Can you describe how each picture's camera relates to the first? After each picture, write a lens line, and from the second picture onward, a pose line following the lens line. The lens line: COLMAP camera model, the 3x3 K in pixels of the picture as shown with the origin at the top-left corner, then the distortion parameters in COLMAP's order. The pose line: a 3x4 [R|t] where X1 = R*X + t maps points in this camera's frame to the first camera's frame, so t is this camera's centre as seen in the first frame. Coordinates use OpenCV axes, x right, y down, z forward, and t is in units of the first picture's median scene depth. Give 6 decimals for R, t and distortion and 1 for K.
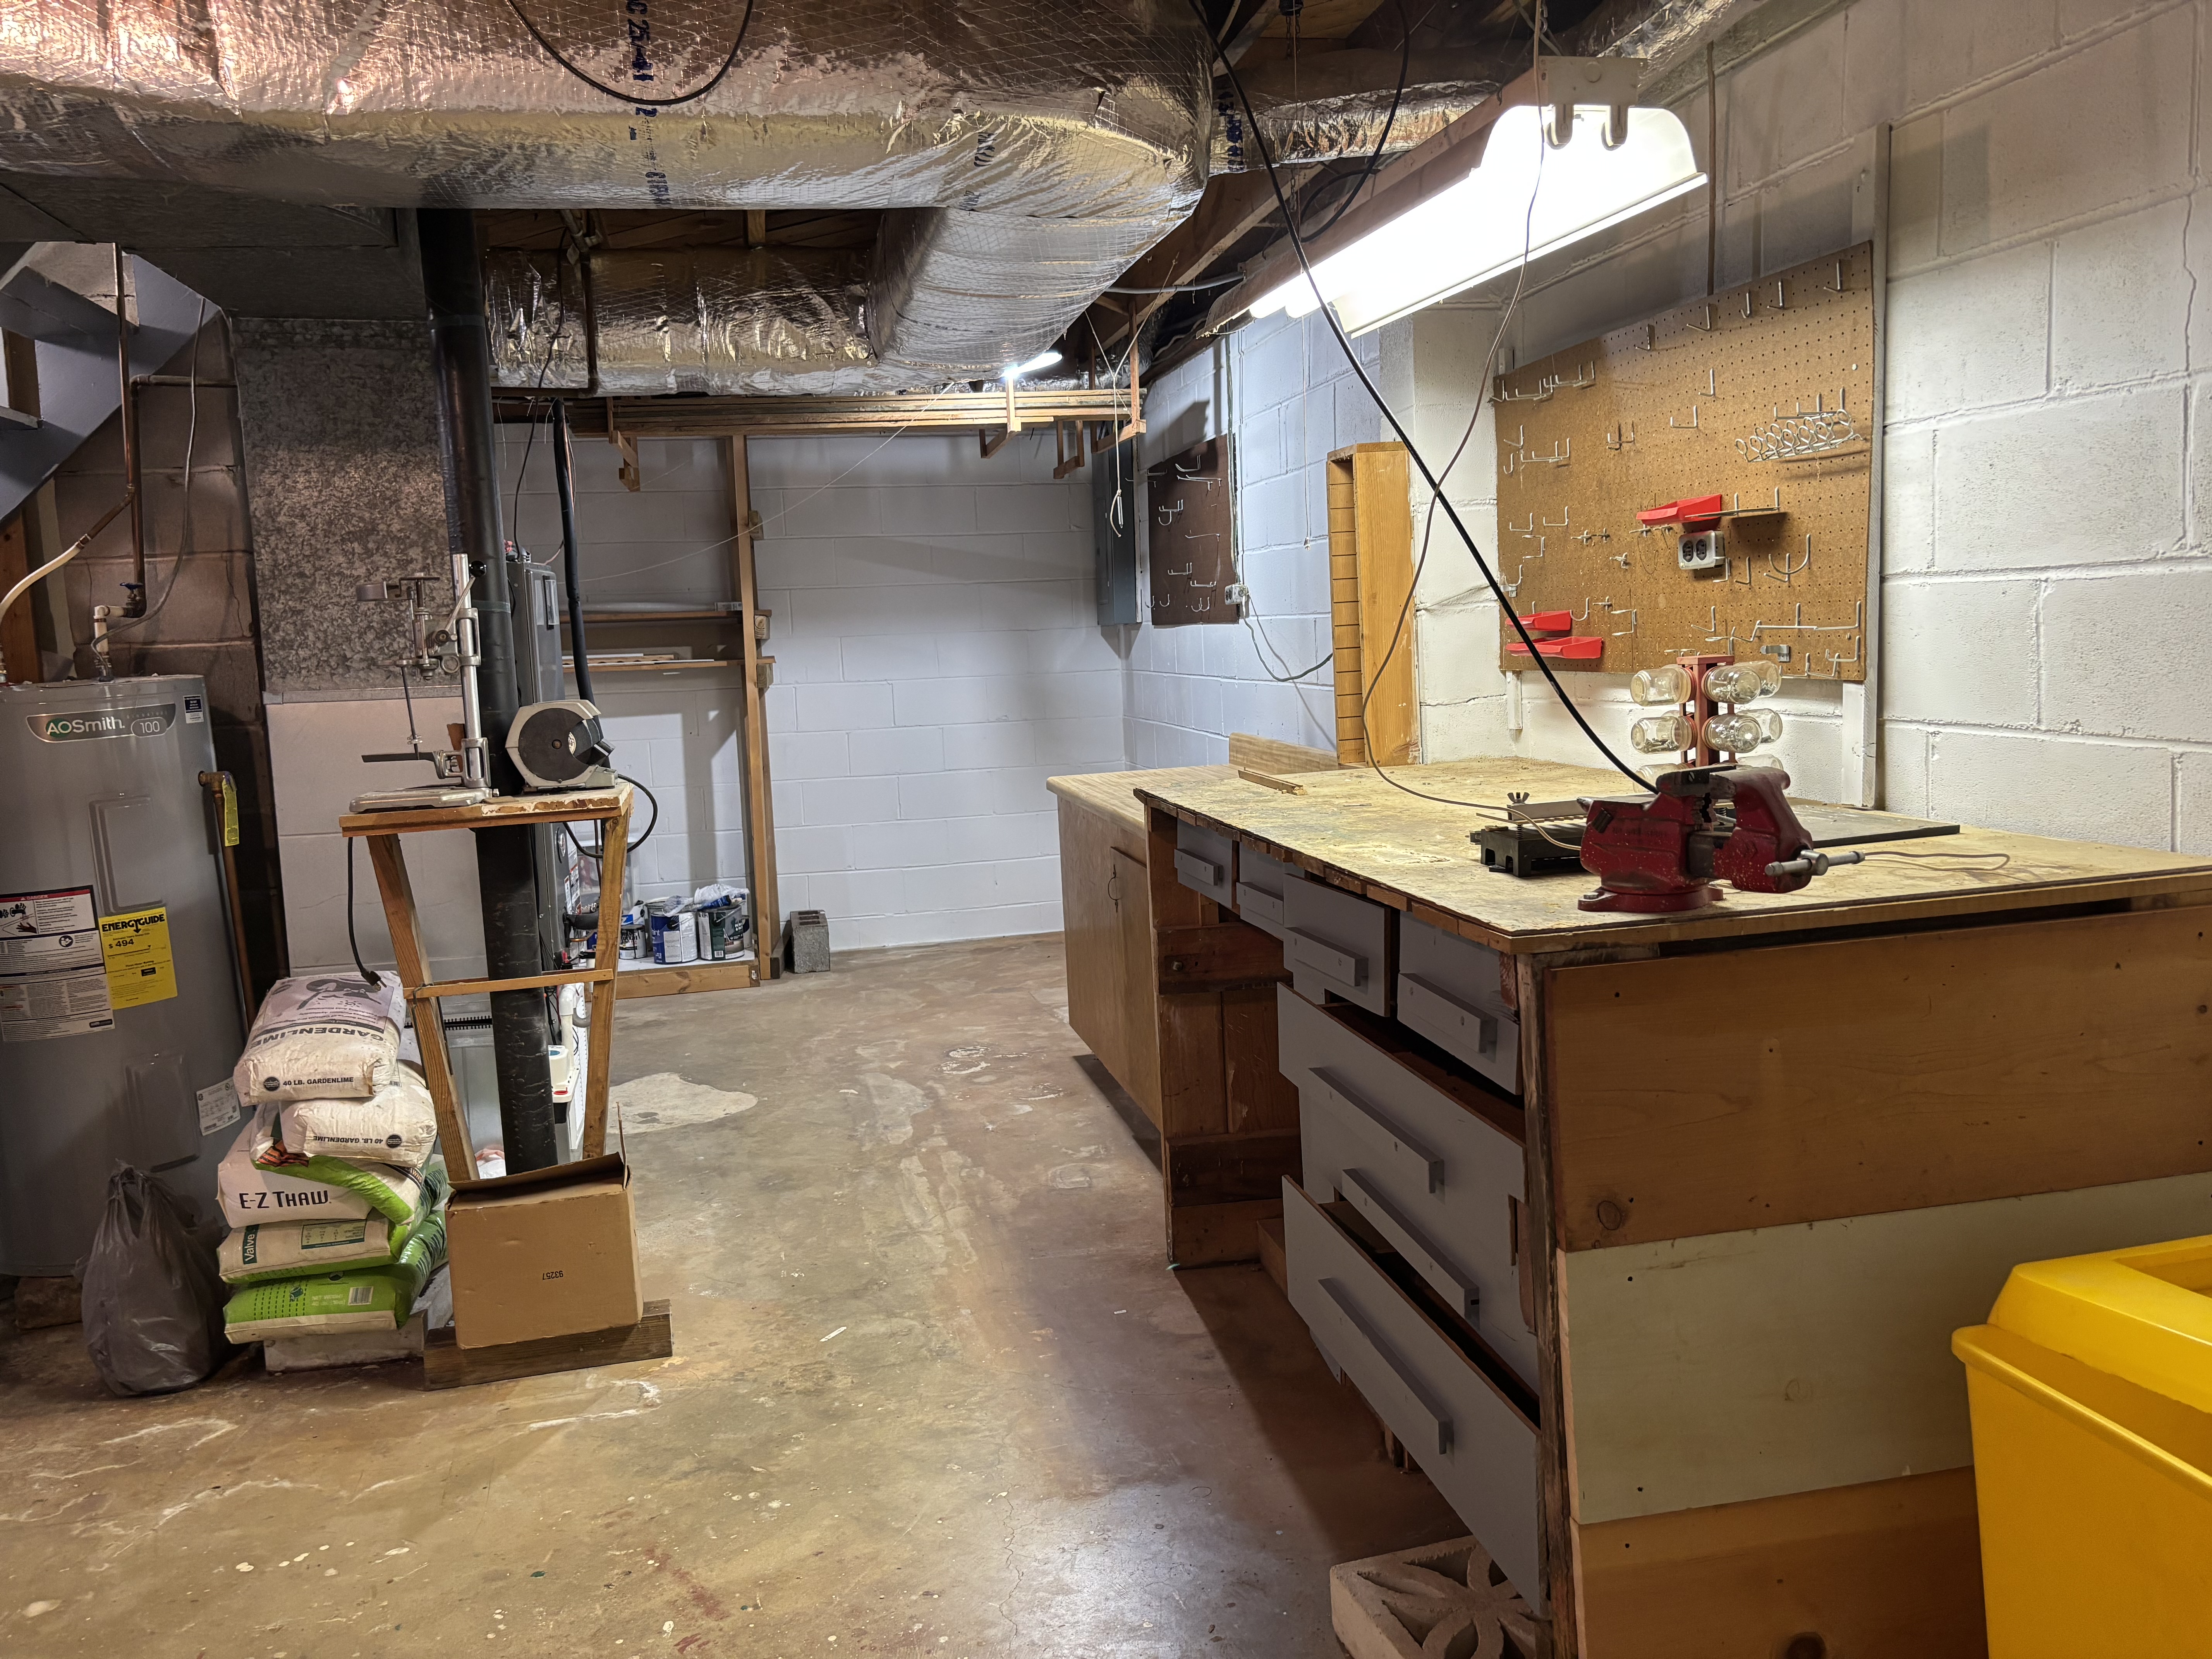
lens RADIAL K [[1664.0, 0, 1106.0], [0, 1664.0, 829.5], [0, 0, 1]] dist [0.006384, -0.001892]
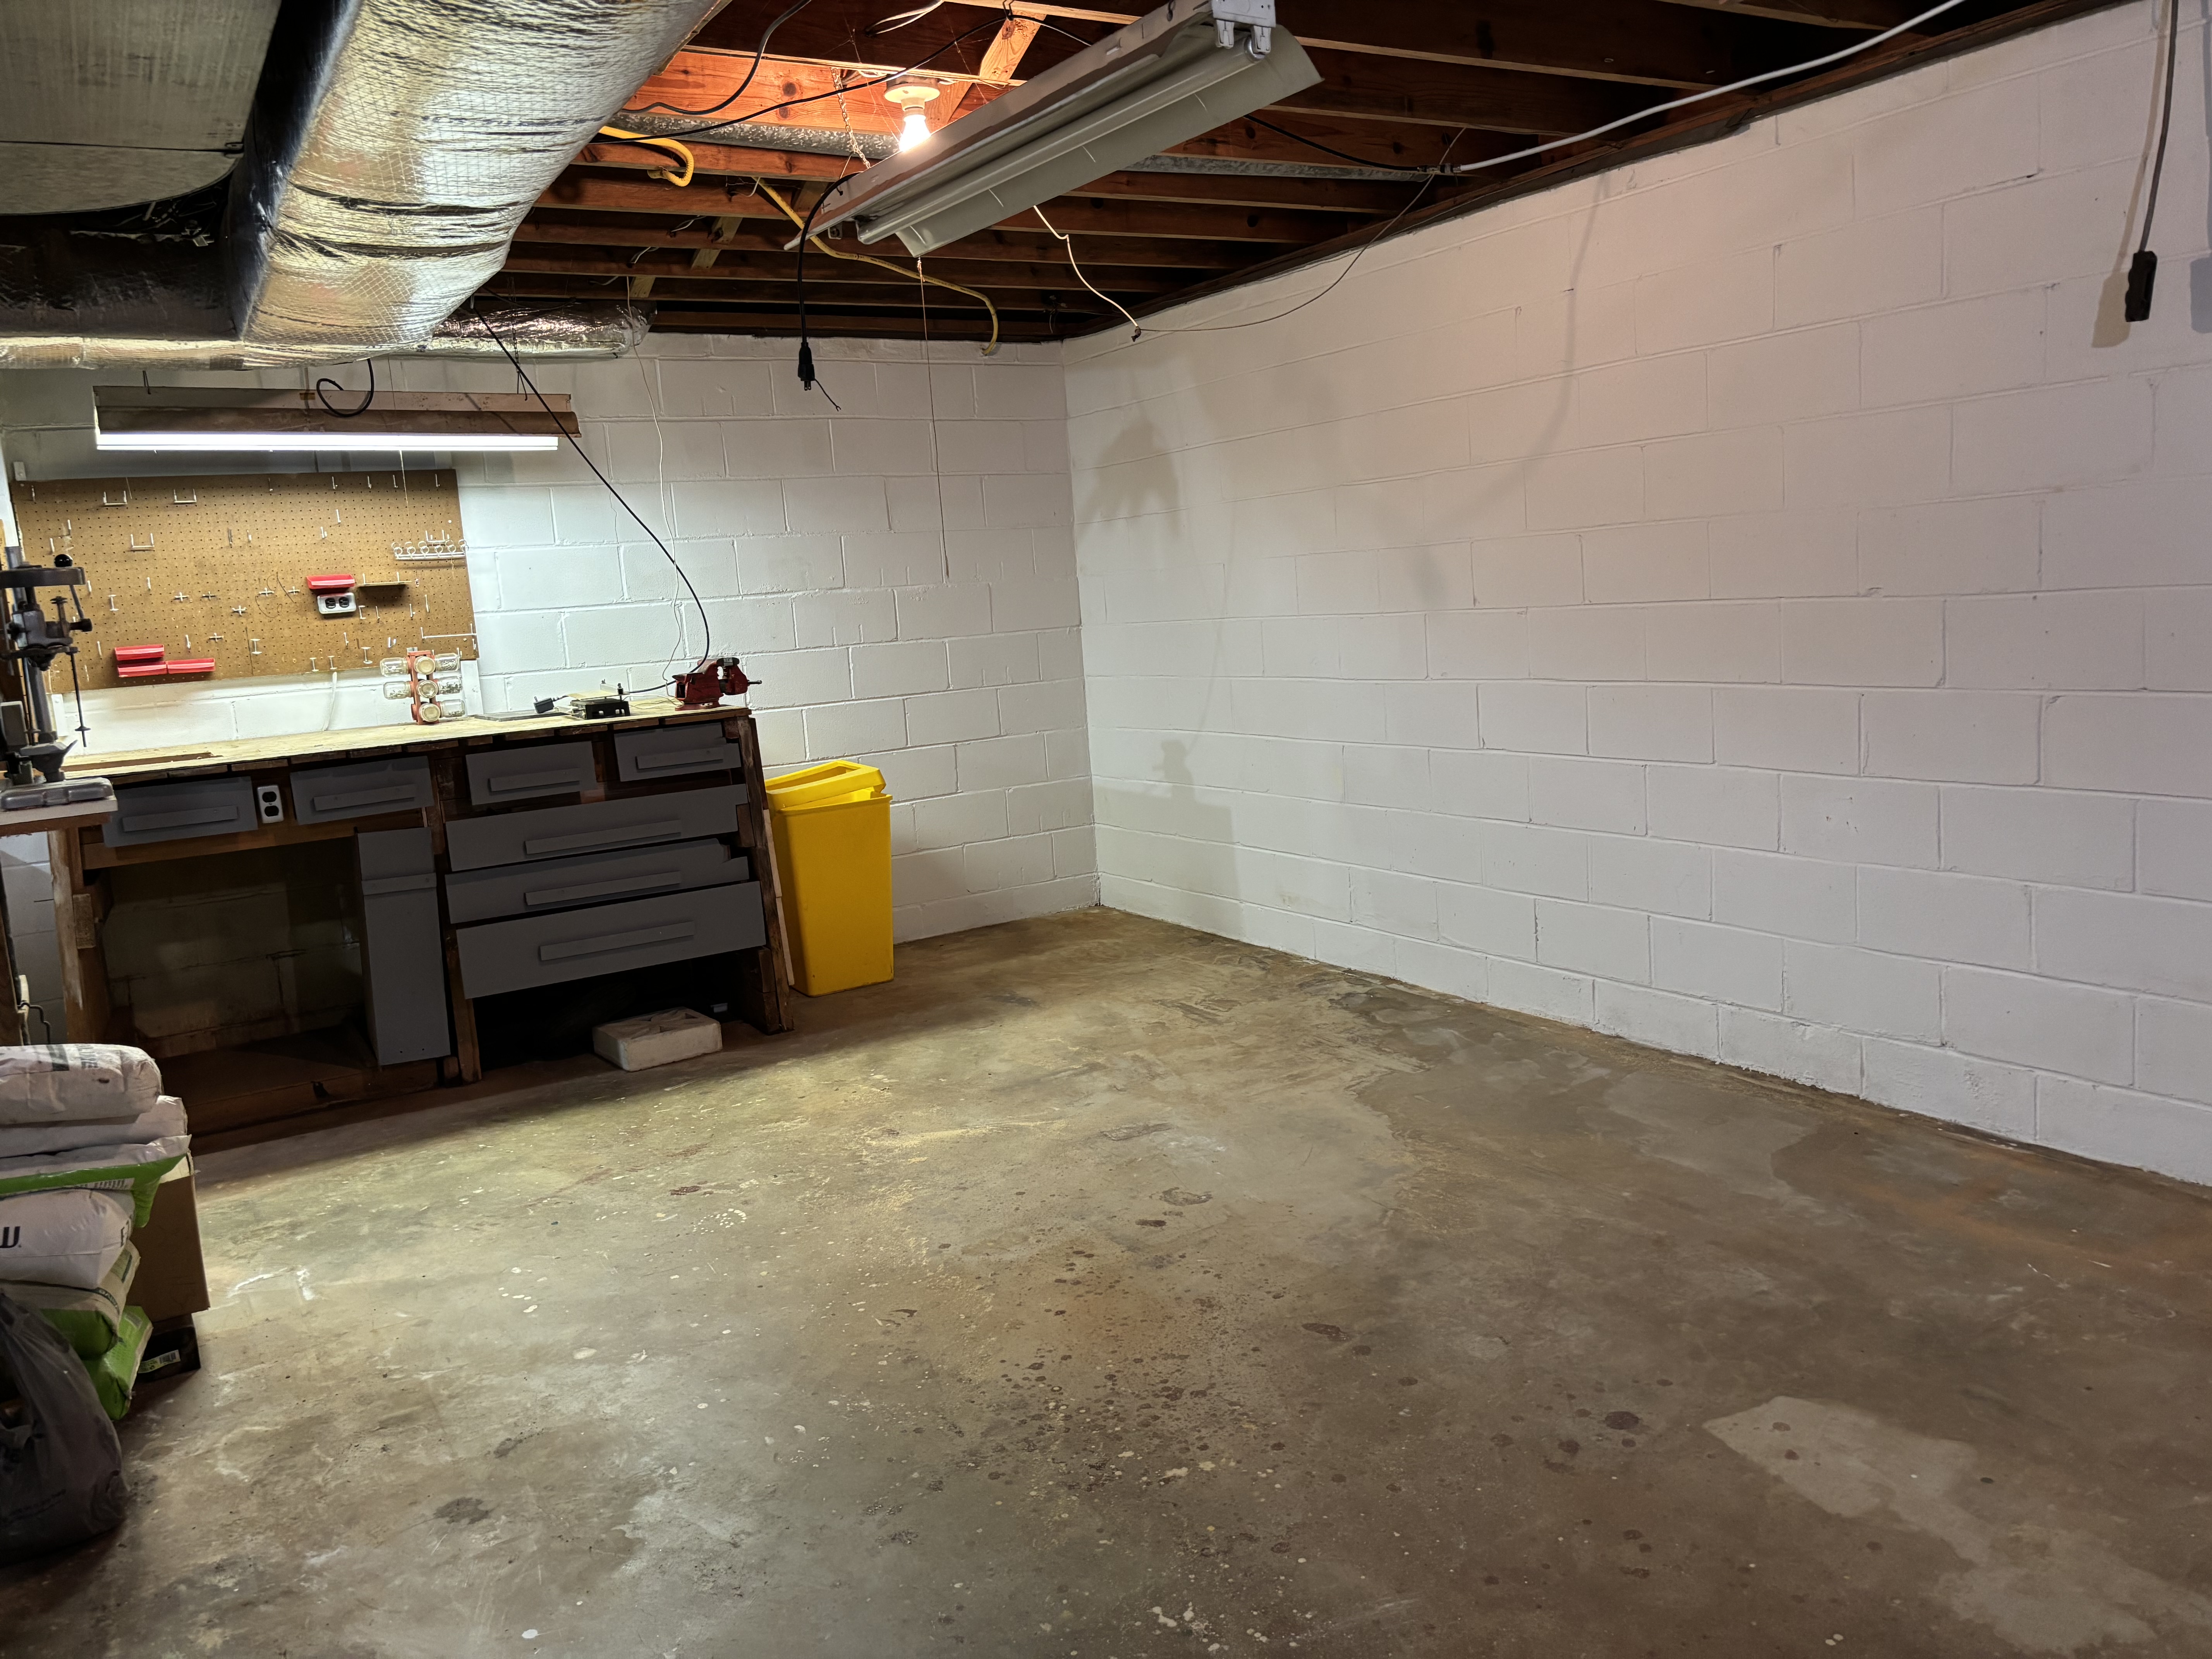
lens RADIAL K [[1664.0, 0, 1106.0], [0, 1664.0, 829.5], [0, 0, 1]] dist [0.006384, -0.001892]
pose [[-0.326158, -0.077729, 0.942114, -1.727453], [0.189752, 0.970946, 0.145800, -0.028304], [-0.926075, 0.226322, -0.301933, 0.820537]]
